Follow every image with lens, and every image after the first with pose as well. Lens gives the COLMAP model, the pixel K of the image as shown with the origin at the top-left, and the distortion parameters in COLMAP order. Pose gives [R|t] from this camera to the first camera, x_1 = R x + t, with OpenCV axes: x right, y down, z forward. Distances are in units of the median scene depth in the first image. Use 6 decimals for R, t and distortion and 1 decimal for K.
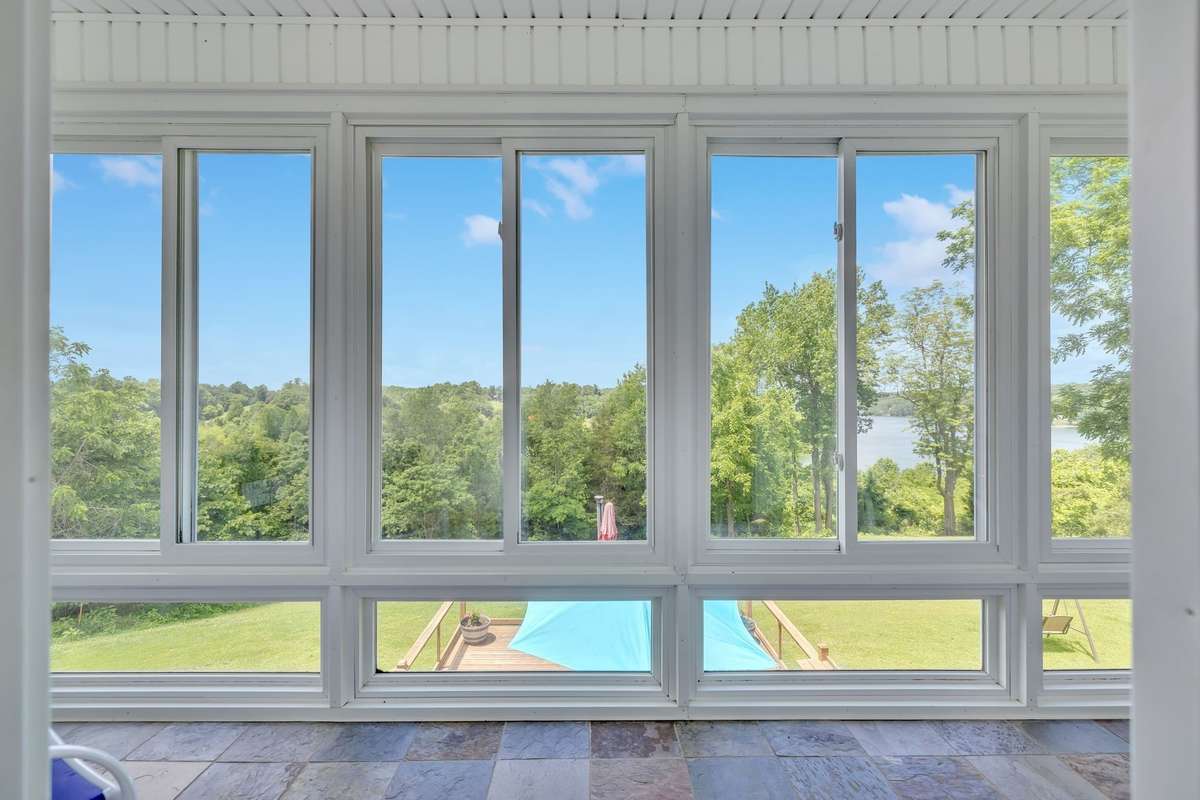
lens RADIAL K [[500.7, 0, 600.0], [0, 500.7, 400.0], [0, 0, 1]] dist [0.001633, 0.000341]
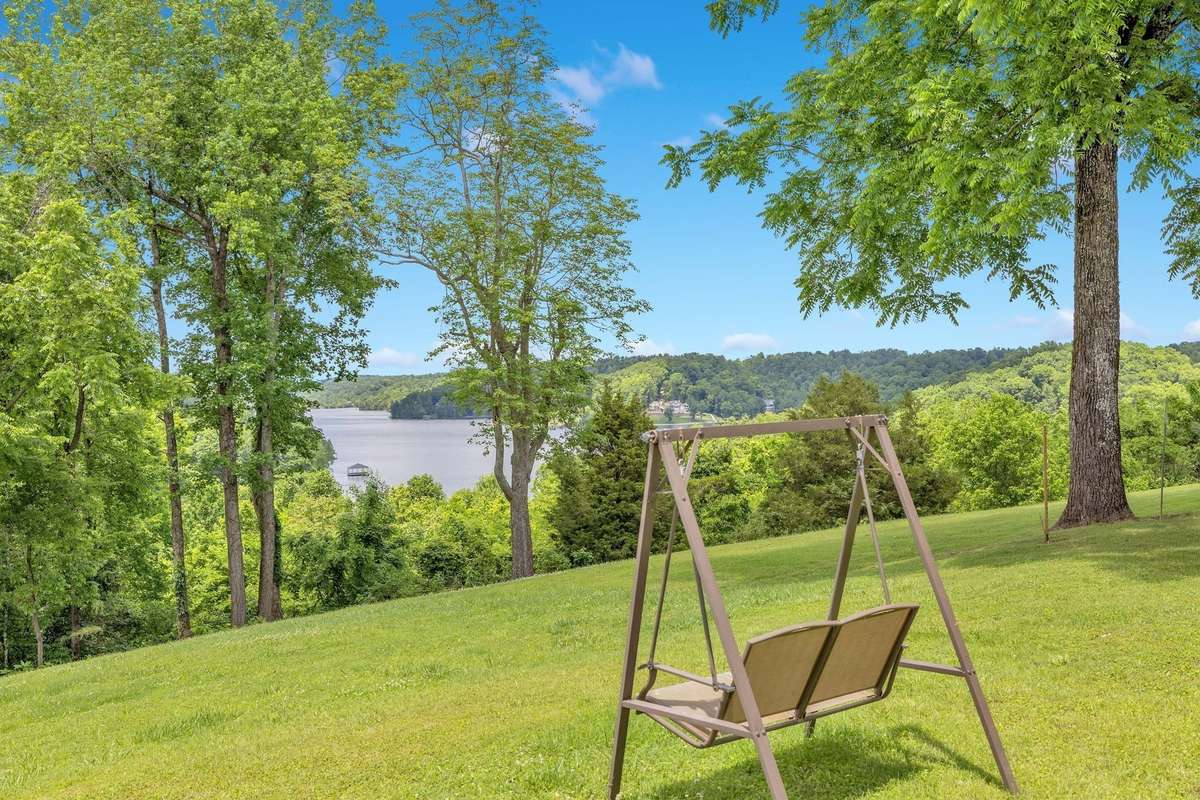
lens RADIAL K [[1081.2, 0, 600.0], [0, 1081.2, 400.0], [0, 0, 1]] dist [-0.010137, -0.005859]
pose [[0.782988, -0.019803, 0.621722, 0.163024], [0.021058, 0.999764, 0.005324, 0.099579], [-0.621681, 0.008924, 0.783220, 0.212662]]
